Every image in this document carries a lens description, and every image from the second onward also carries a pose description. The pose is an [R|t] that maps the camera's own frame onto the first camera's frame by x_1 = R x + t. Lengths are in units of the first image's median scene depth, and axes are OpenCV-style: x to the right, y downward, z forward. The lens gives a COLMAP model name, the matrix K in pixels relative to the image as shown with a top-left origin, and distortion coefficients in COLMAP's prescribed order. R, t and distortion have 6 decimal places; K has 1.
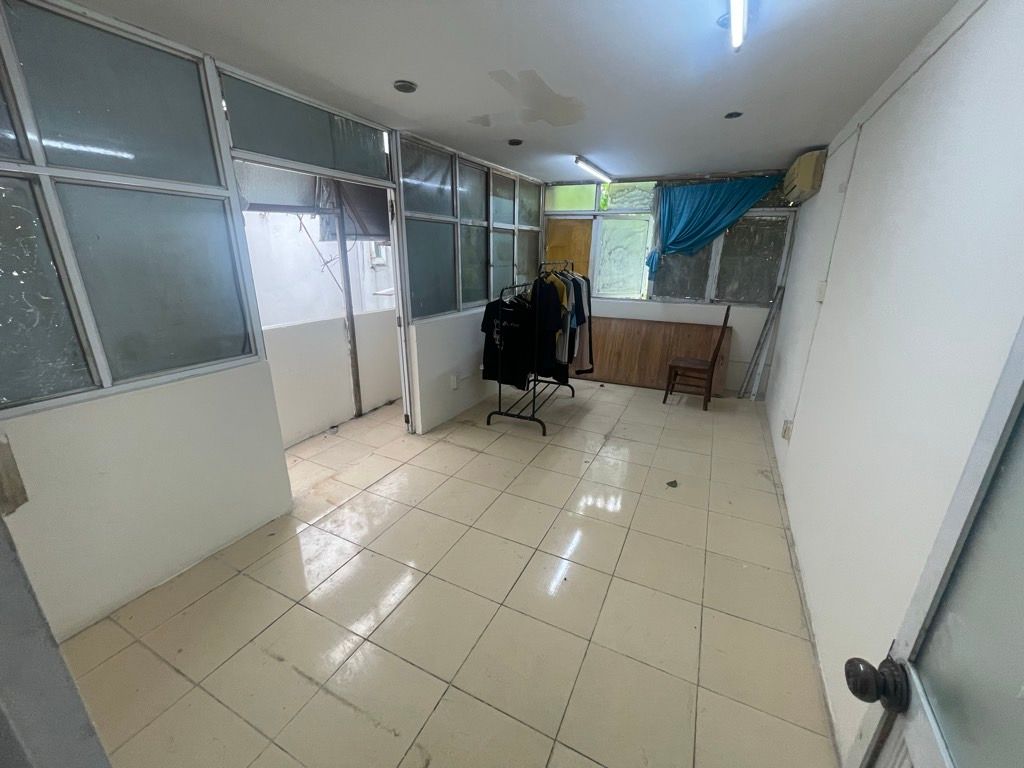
lens RADIAL K [[411.1, 0, 514.3], [0, 411.1, 381.0], [0, 0, 1]] dist [0.000021, 0.000159]
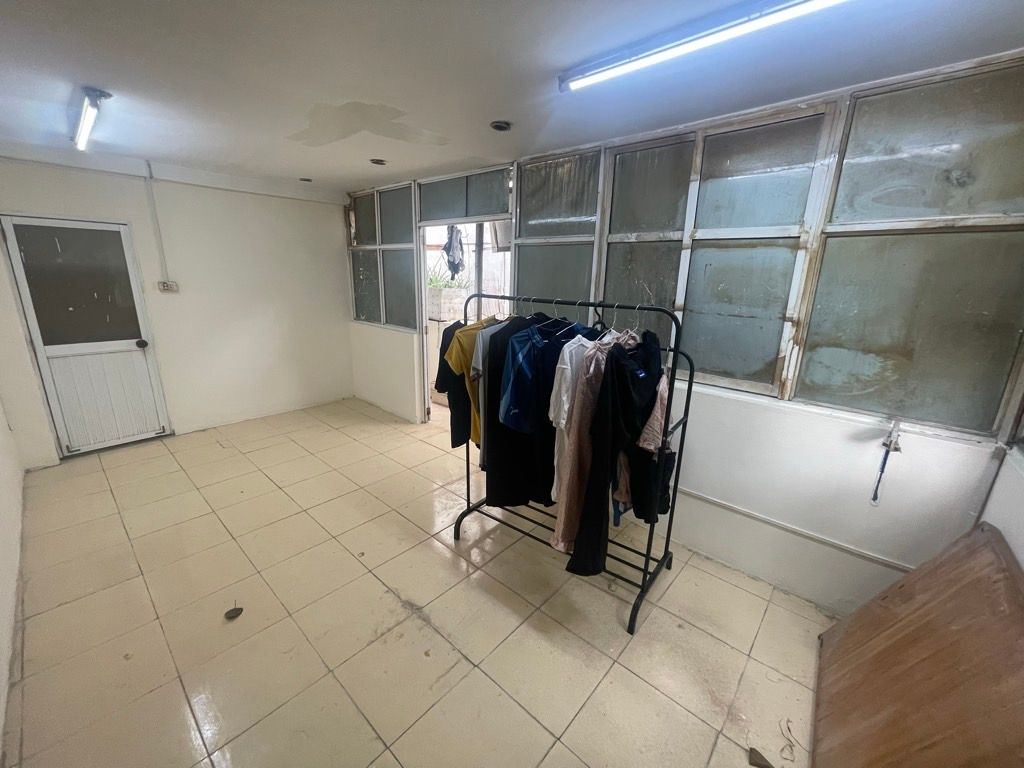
lens RADIAL K [[411.1, 0, 511.9], [0, 411.1, 386.2], [0, 0, 1]] dist [0.000021, 0.000159]
pose [[-0.271086, 0.233635, -0.933770, 0.592498], [-0.318711, 0.893588, 0.316108, -0.321970], [0.908260, 0.383296, -0.167777, 1.025623]]
